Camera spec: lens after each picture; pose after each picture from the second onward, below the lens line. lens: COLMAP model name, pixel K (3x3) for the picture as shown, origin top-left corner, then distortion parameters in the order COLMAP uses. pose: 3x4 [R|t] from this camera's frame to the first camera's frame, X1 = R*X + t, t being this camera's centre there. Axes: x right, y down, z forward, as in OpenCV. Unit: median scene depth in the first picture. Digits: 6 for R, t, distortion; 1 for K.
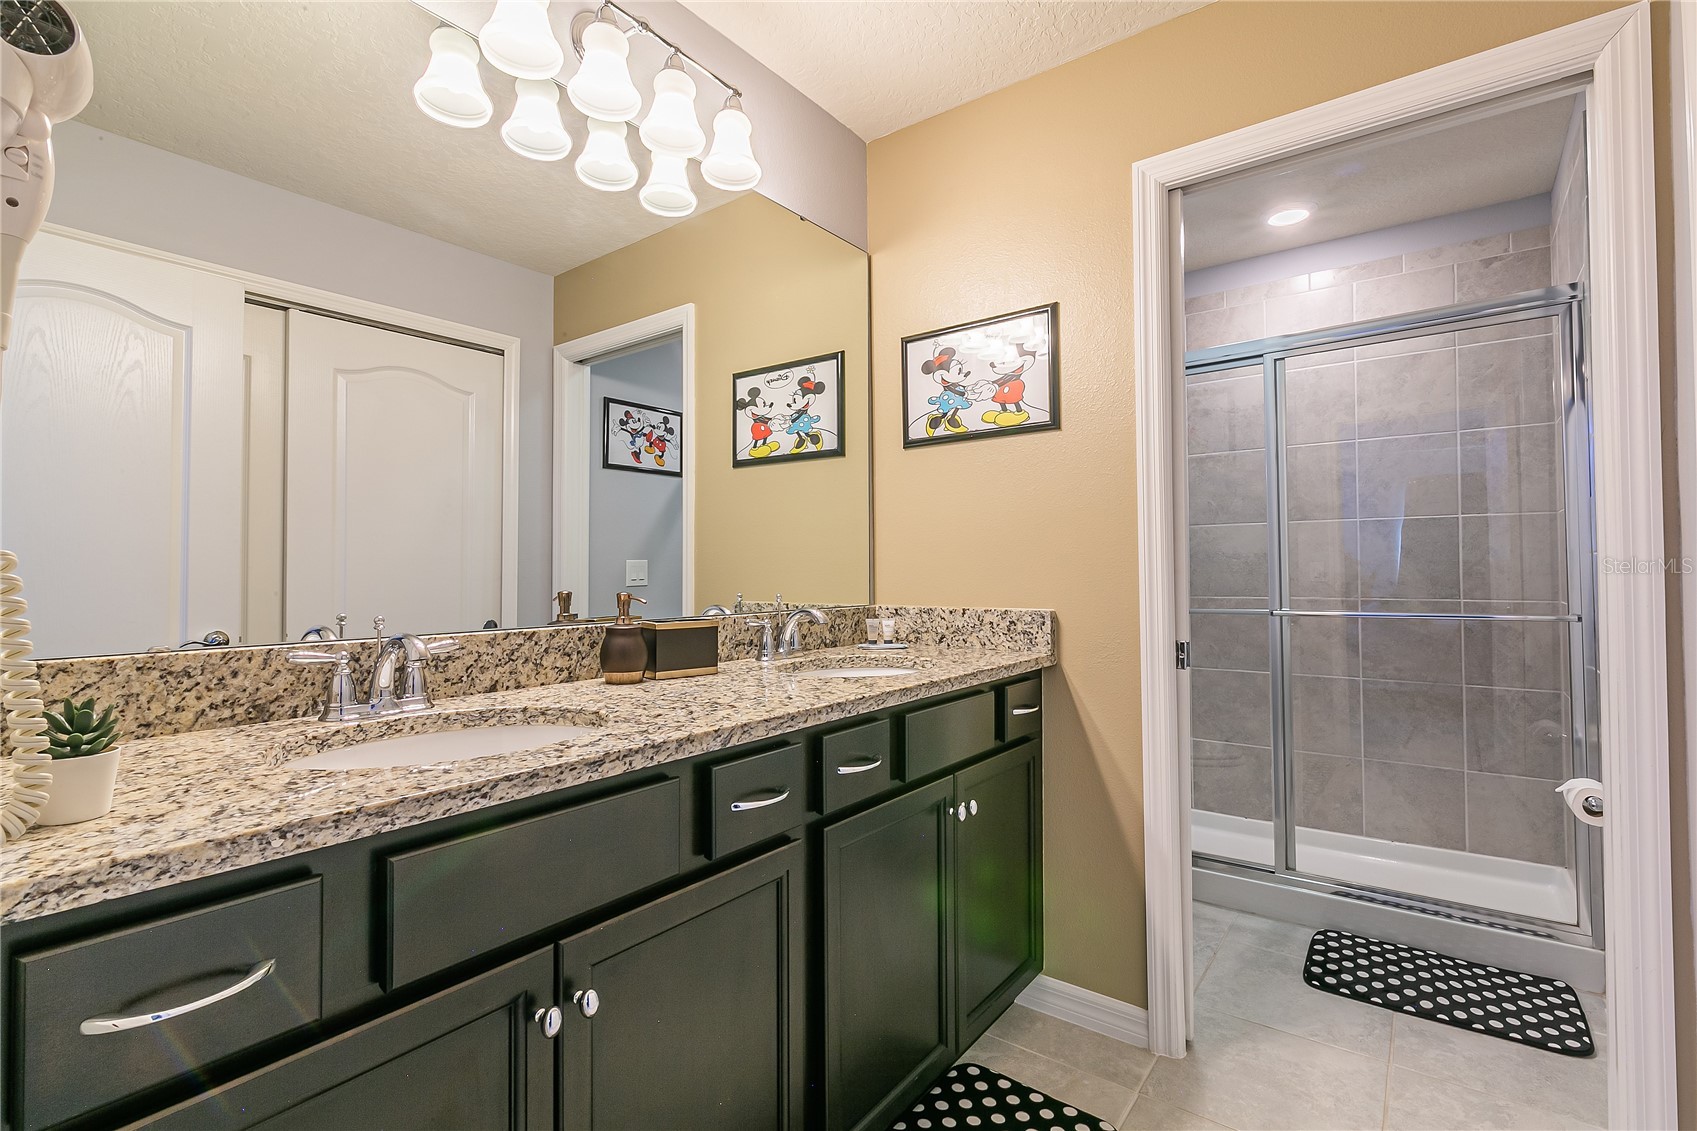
lens RADIAL K [[771.3, 0, 847.4], [0, 771.3, 561.1], [0, 0, 1]] dist [0.000695, -0.000964]
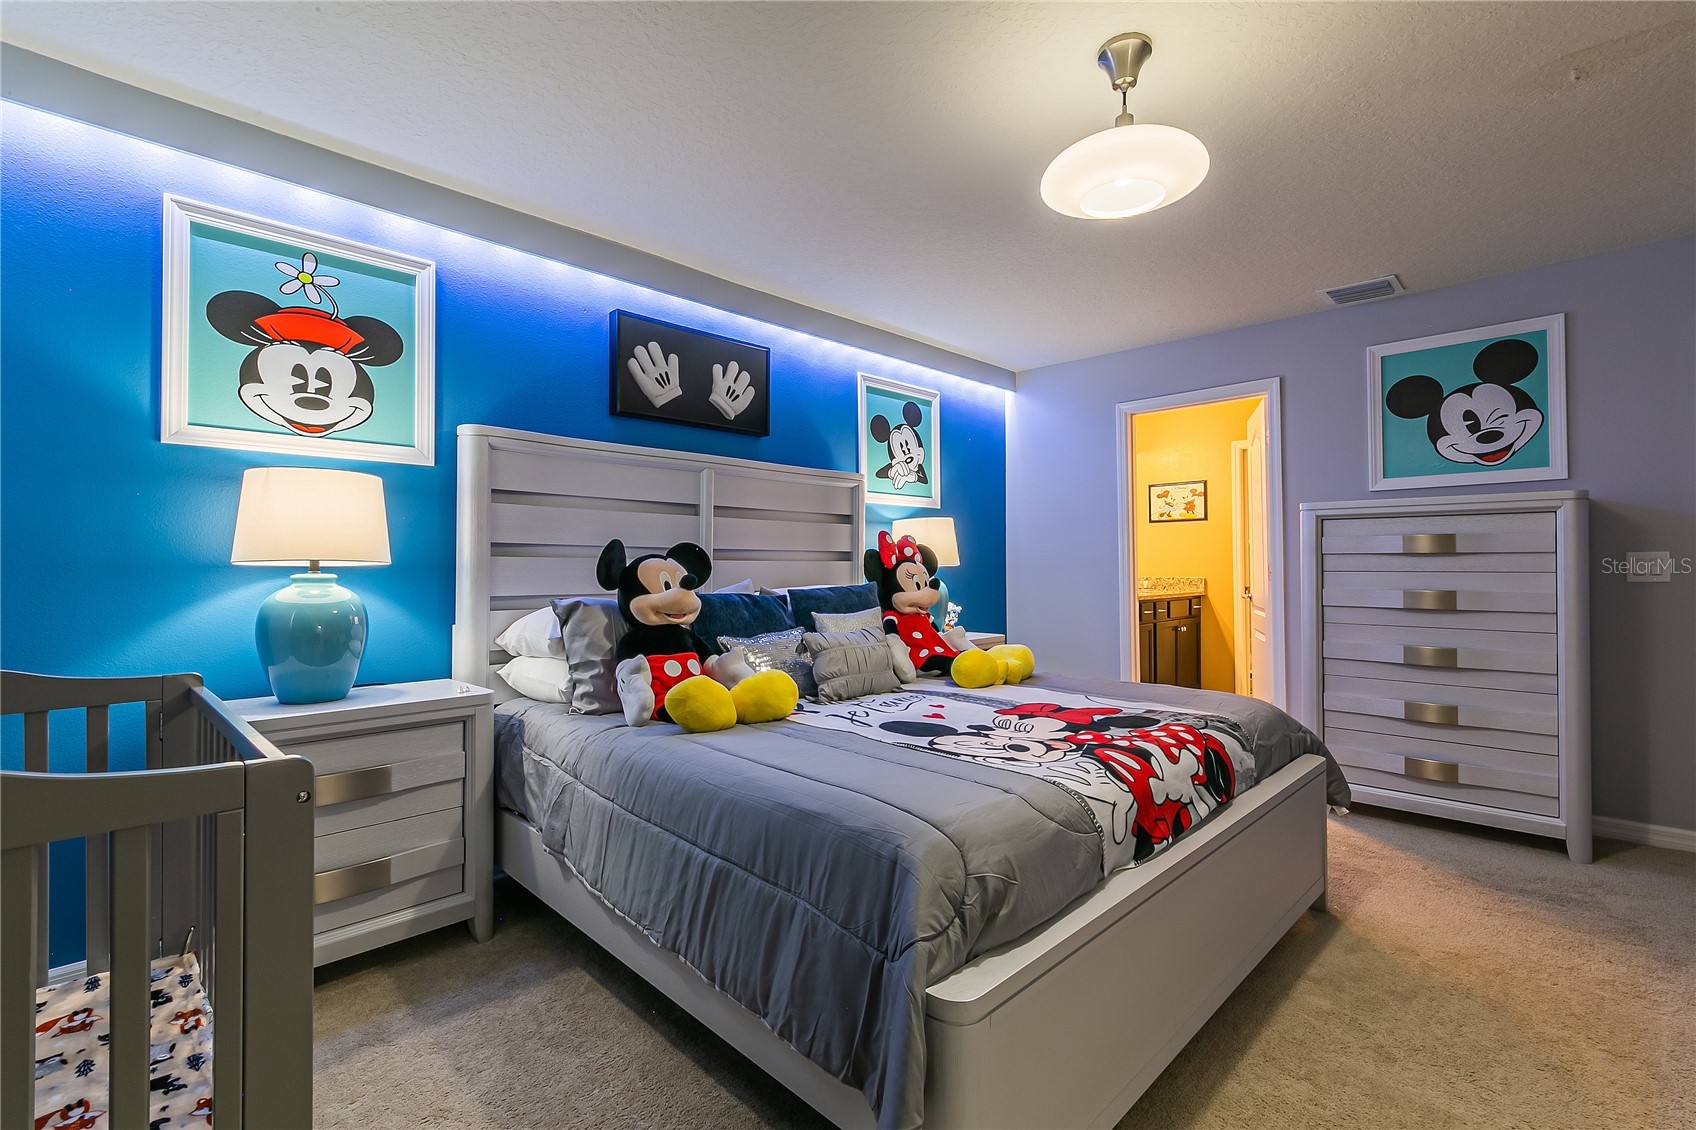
lens RADIAL K [[770.9, 0, 841.6], [0, 770.9, 568.0], [0, 0, 1]] dist [0.000695, -0.000964]
pose [[0.992305, 0.006014, -0.123670, -0.777576], [-0.003866, 0.999838, 0.017598, -0.025165], [0.123756, -0.016984, 0.992167, -2.201033]]
